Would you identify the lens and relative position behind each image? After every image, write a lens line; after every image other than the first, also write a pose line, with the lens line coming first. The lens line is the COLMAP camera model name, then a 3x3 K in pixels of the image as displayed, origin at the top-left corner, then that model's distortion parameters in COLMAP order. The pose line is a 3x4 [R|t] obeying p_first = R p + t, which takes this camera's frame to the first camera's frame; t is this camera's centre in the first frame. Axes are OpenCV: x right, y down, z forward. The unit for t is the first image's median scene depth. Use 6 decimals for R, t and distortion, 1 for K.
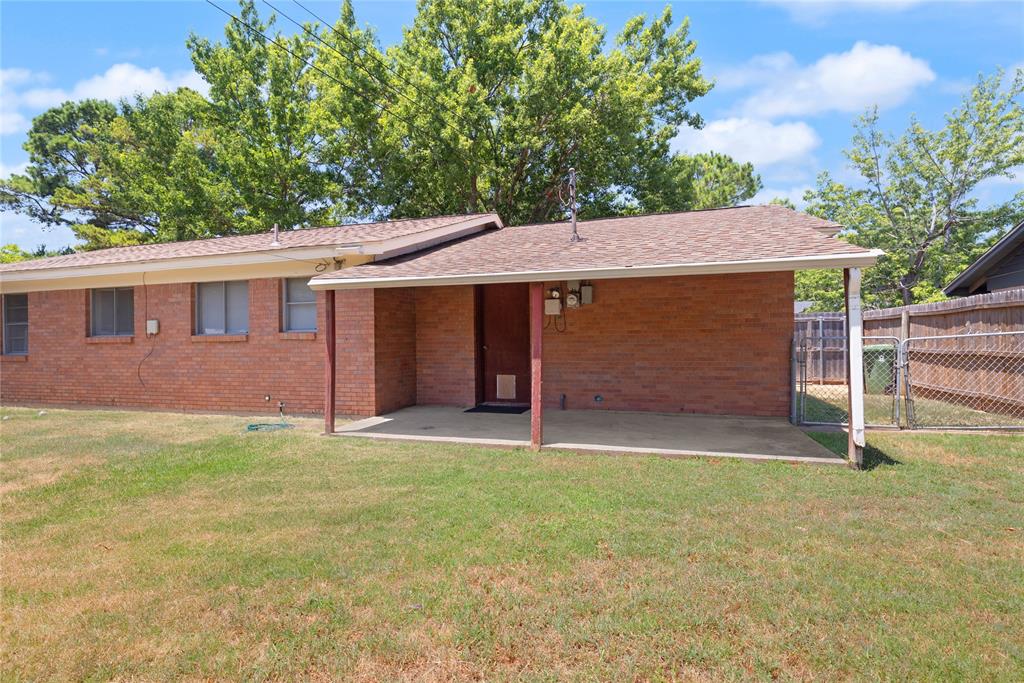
lens RADIAL K [[498.1, 0, 510.1], [0, 498.1, 348.5], [0, 0, 1]] dist [0.000143, -0.000516]
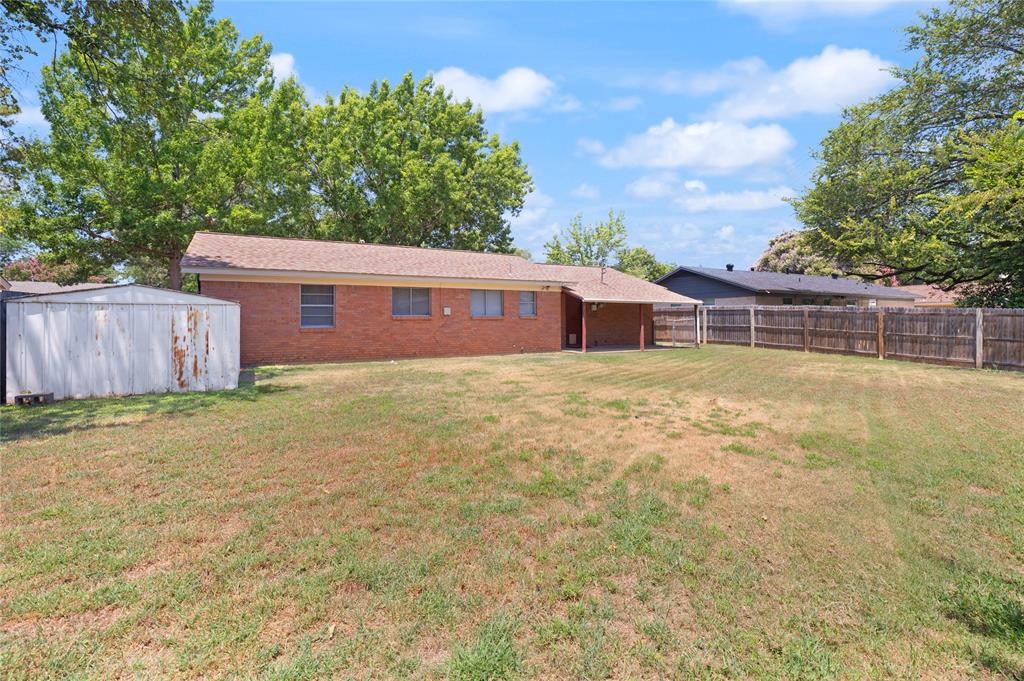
lens RADIAL K [[476.7, 0, 516.4], [0, 476.7, 301.2], [0, 0, 1]] dist [-0.000120, -0.000129]
pose [[0.690885, 0.035717, 0.722082, -1.367856], [0.004205, 0.998563, -0.053416, 0.011156], [-0.722952, 0.039941, 0.689742, -0.303178]]
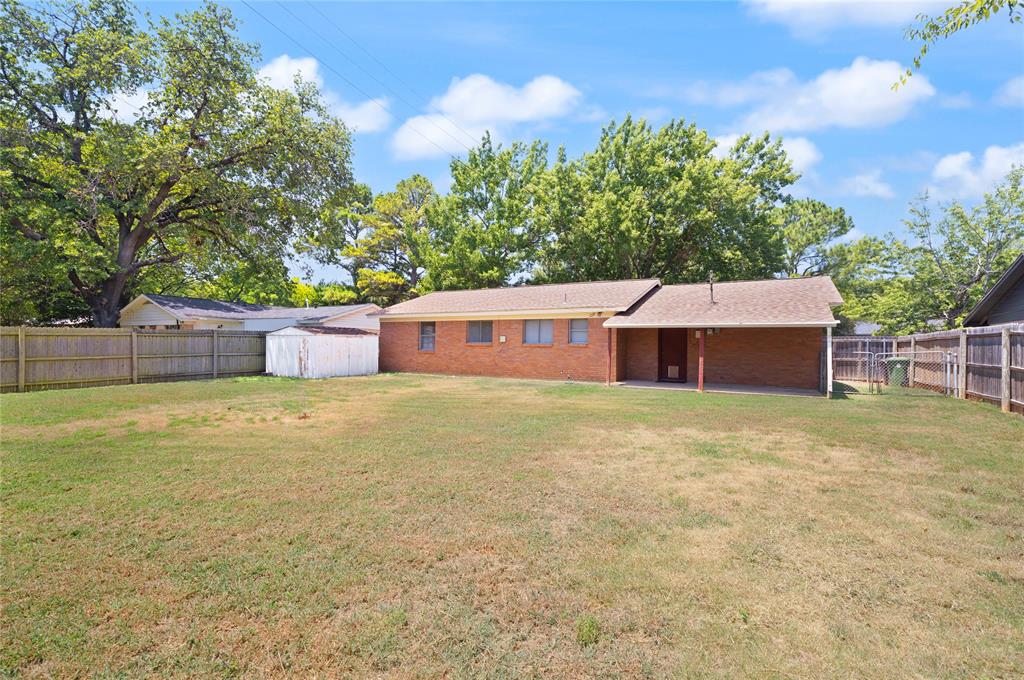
lens RADIAL K [[443.5, 0, 517.5], [0, 443.5, 344.0], [0, 0, 1]] dist [-0.000482, 0.000065]
pose [[0.977662, 0.022910, -0.208932, -0.186262], [-0.027403, 0.999451, -0.018634, 0.009912], [0.208390, 0.023943, 0.977753, -0.673393]]
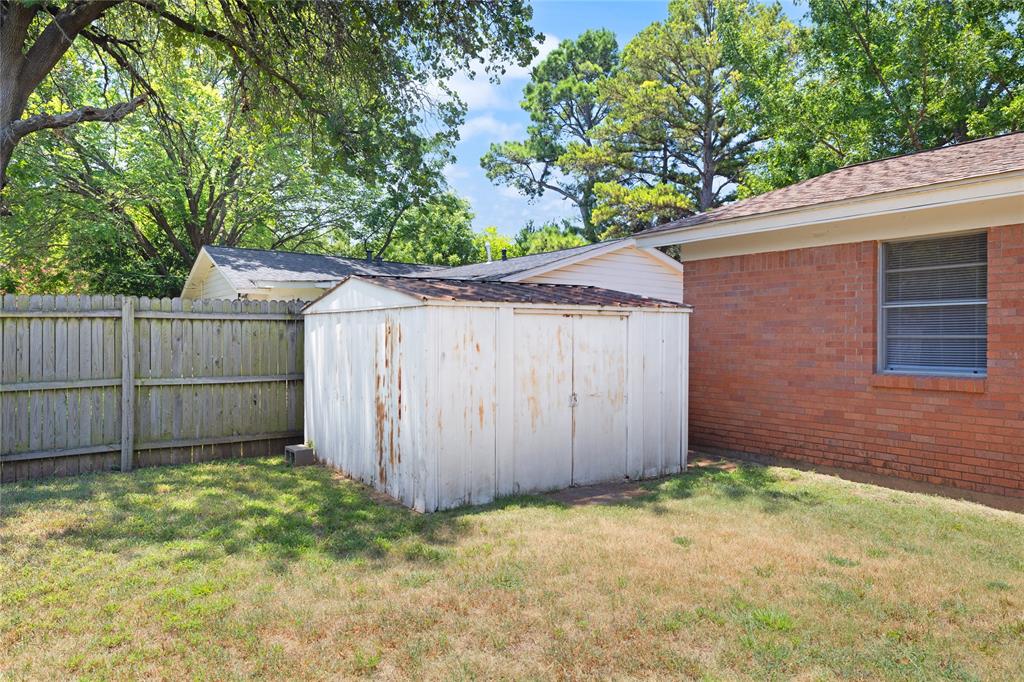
lens RADIAL K [[683.7, 0, 512.0], [0, 683.7, 341.0], [0, 0, 1]] dist [-0.005974, -0.000605]
pose [[0.785220, 0.021756, -0.618834, -0.784212], [-0.029686, 0.999556, -0.002526, -0.003783], [0.618504, 0.020354, 0.785518, 0.255836]]
